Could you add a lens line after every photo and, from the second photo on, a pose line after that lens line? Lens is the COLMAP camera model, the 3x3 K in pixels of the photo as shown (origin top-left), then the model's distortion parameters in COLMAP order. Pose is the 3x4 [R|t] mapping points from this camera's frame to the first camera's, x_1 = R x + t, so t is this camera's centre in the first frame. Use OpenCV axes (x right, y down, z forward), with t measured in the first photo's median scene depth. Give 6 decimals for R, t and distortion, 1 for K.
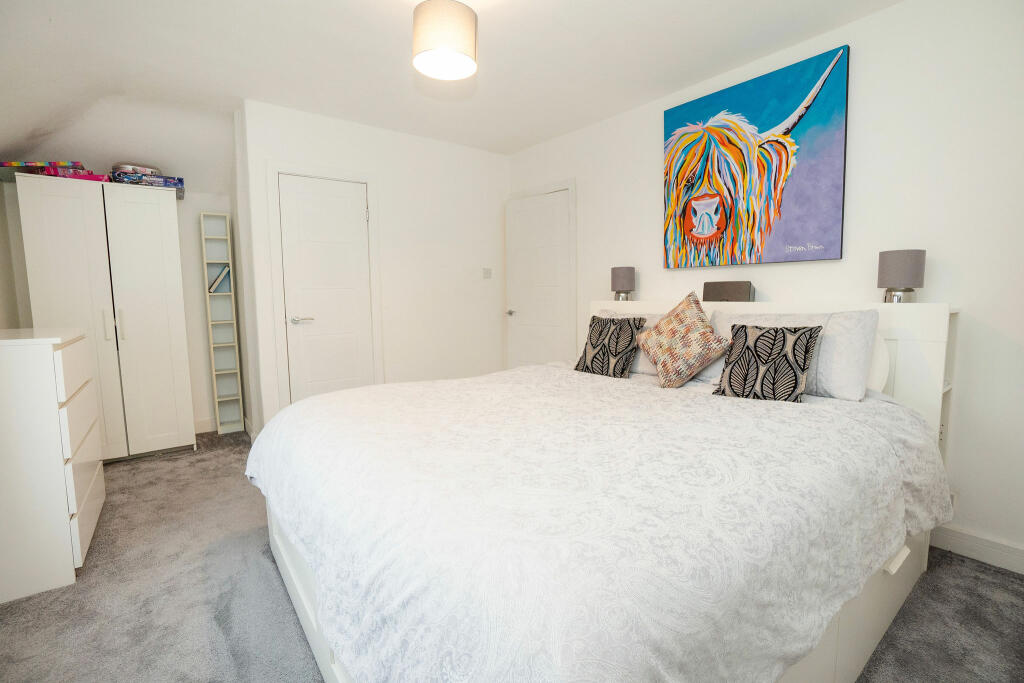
lens RADIAL K [[463.6, 0, 508.2], [0, 463.6, 330.8], [0, 0, 1]] dist [-0.030440, 0.000302]
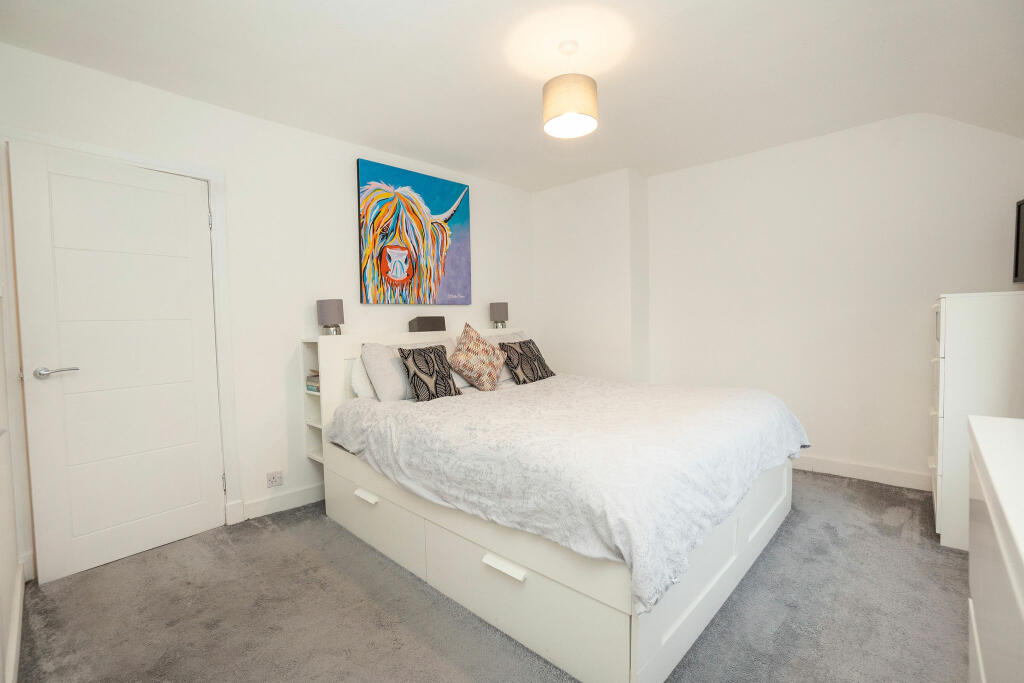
lens RADIAL K [[463.6, 0, 508.2], [0, 463.6, 330.8], [0, 0, 1]] dist [-0.030440, 0.000302]
pose [[-0.149988, -0.005714, 0.988671, -0.848911], [0.104884, 0.994249, 0.021658, -0.066459], [-0.983109, 0.106944, -0.148526, 0.925827]]
